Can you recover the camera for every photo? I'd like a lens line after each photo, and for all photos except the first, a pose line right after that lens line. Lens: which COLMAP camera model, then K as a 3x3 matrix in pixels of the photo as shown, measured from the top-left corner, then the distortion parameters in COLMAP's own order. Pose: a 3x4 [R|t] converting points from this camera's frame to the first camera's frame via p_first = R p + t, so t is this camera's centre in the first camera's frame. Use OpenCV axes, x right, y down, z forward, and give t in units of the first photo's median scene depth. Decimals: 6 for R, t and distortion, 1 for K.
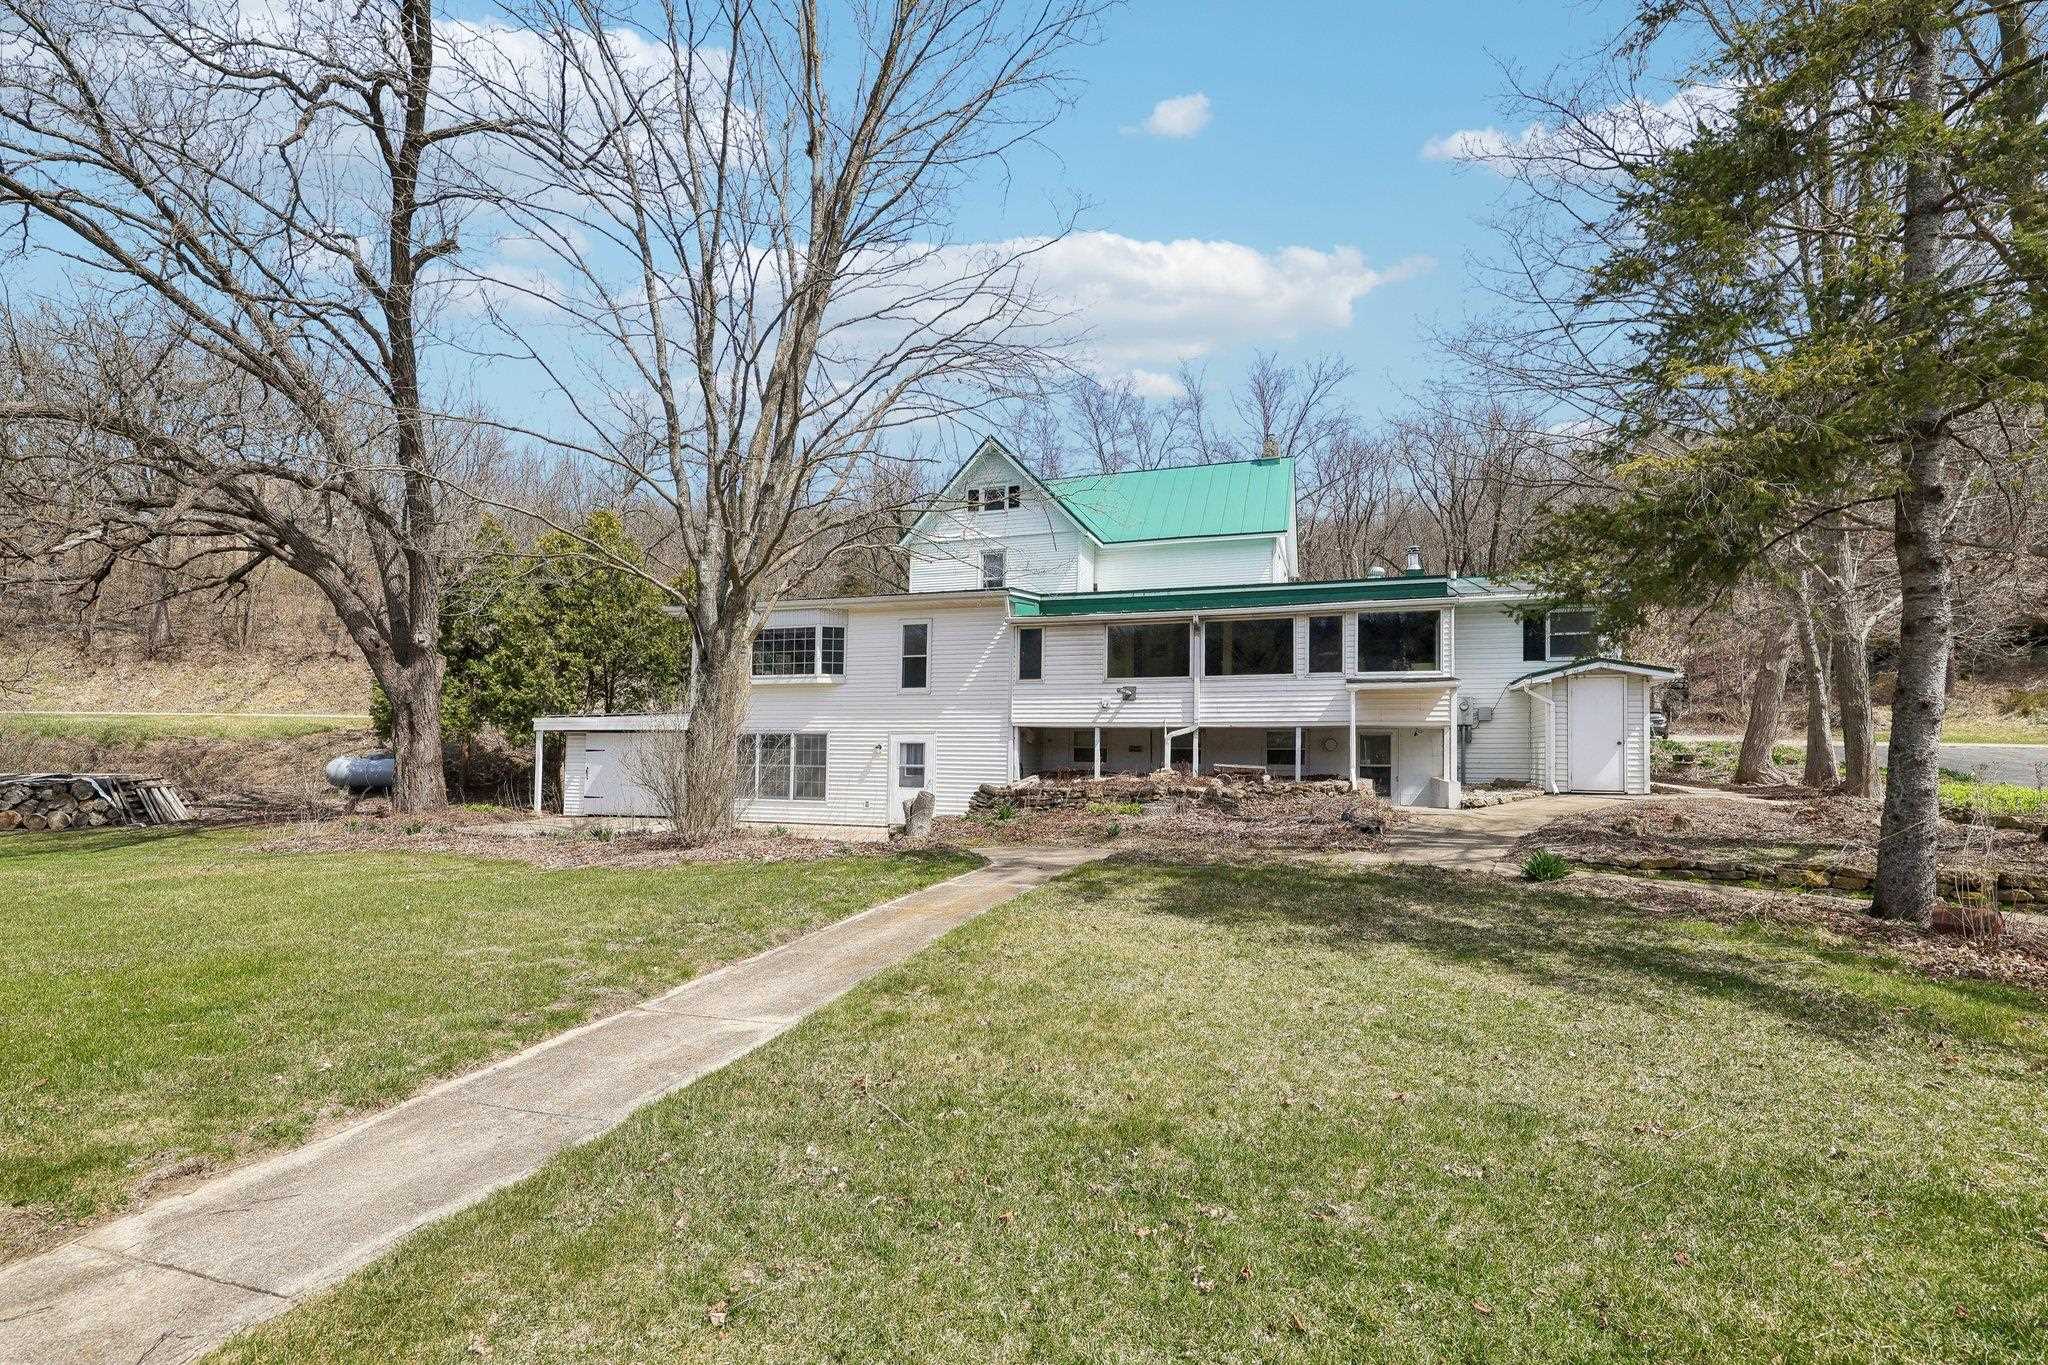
lens RADIAL K [[913.0, 0, 1042.3], [0, 913.0, 748.4], [0, 0, 1]] dist [-0.000948, 0.000130]
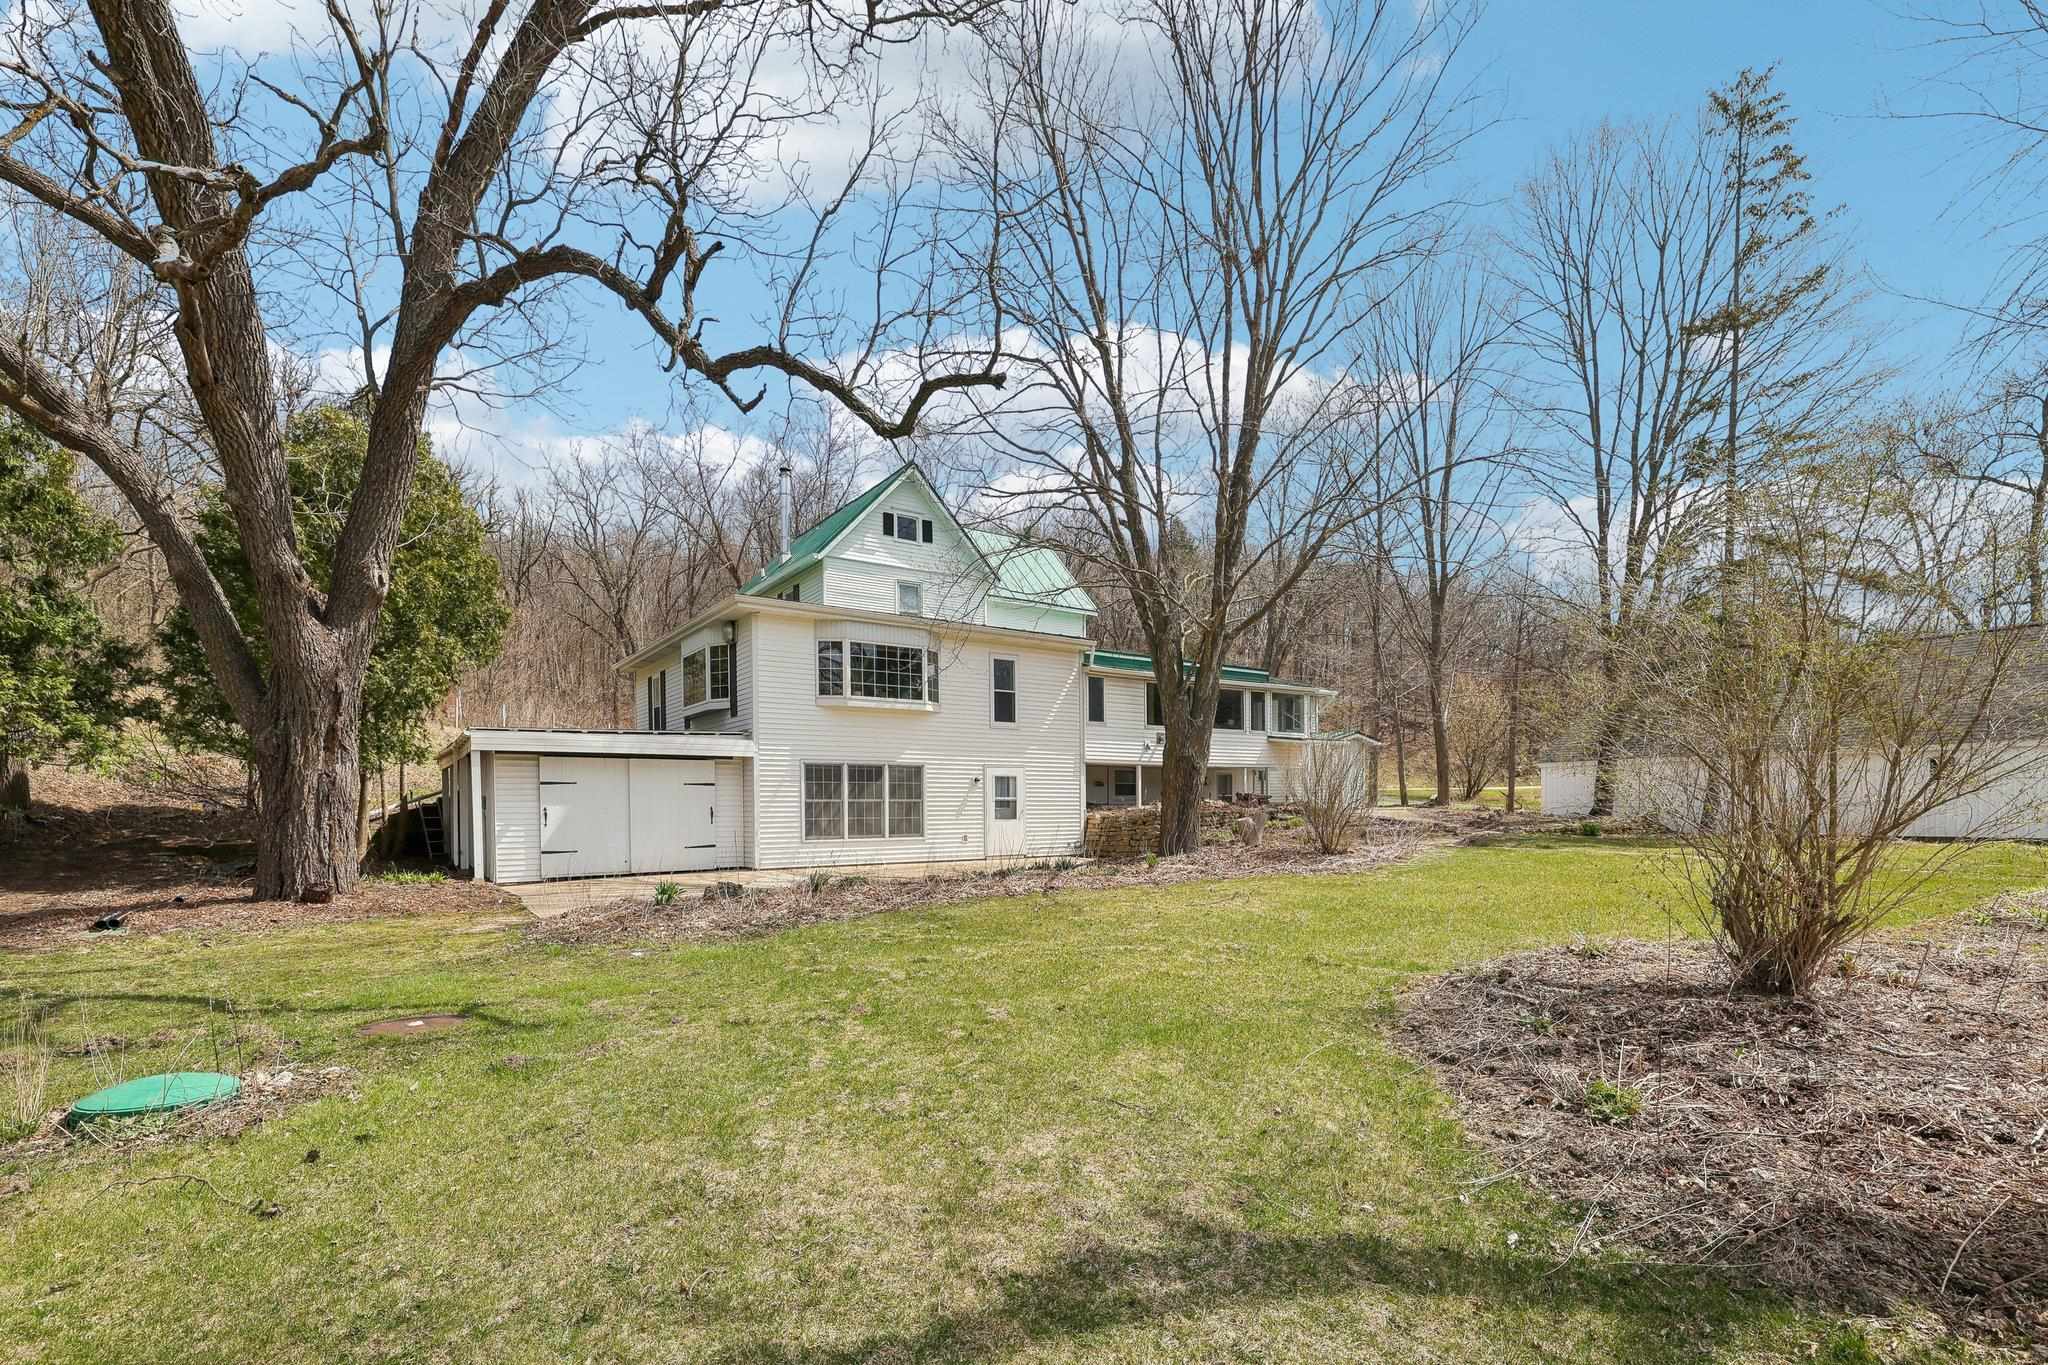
lens RADIAL K [[927.1, 0, 1039.5], [0, 927.1, 829.0], [0, 0, 1]] dist [0.001968, 0.000472]
pose [[0.598736, -0.035418, 0.800163, -0.948051], [-0.002700, 0.998927, 0.046236, 0.004916], [-0.800942, -0.029844, 0.597998, 0.344900]]
